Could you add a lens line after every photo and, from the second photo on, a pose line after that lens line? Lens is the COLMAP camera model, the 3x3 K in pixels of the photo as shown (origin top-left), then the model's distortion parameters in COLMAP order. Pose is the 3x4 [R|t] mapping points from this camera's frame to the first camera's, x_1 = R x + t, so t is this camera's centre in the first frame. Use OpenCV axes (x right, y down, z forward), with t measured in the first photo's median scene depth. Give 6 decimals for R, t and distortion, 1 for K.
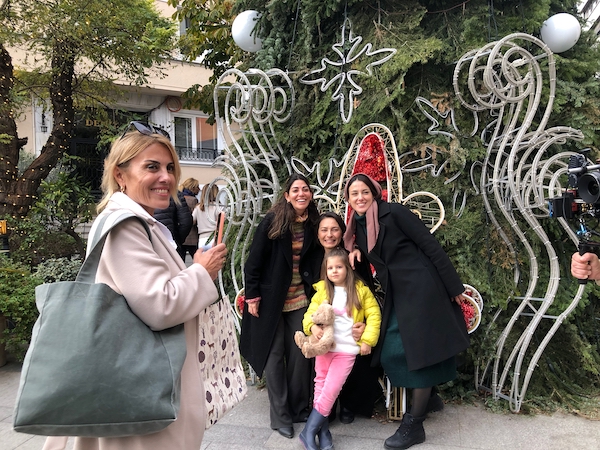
lens RADIAL K [[486.2, 0, 300.0], [0, 486.2, 225.0], [0, 0, 1]] dist [-0.014838, -0.007785]
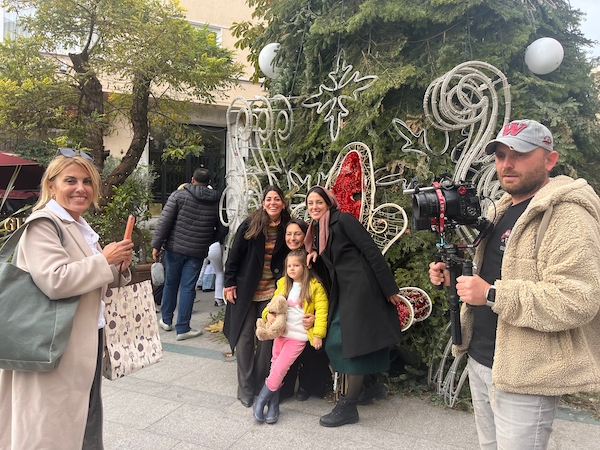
lens RADIAL K [[444.3, 0, 300.0], [0, 444.3, 225.0], [0, 0, 1]] dist [-0.001514, -0.006202]
pose [[0.983433, 0.037073, -0.177438, 0.236278], [-0.038438, 0.999252, -0.004261, -0.006381], [0.177147, 0.011011, 0.984123, -0.047016]]
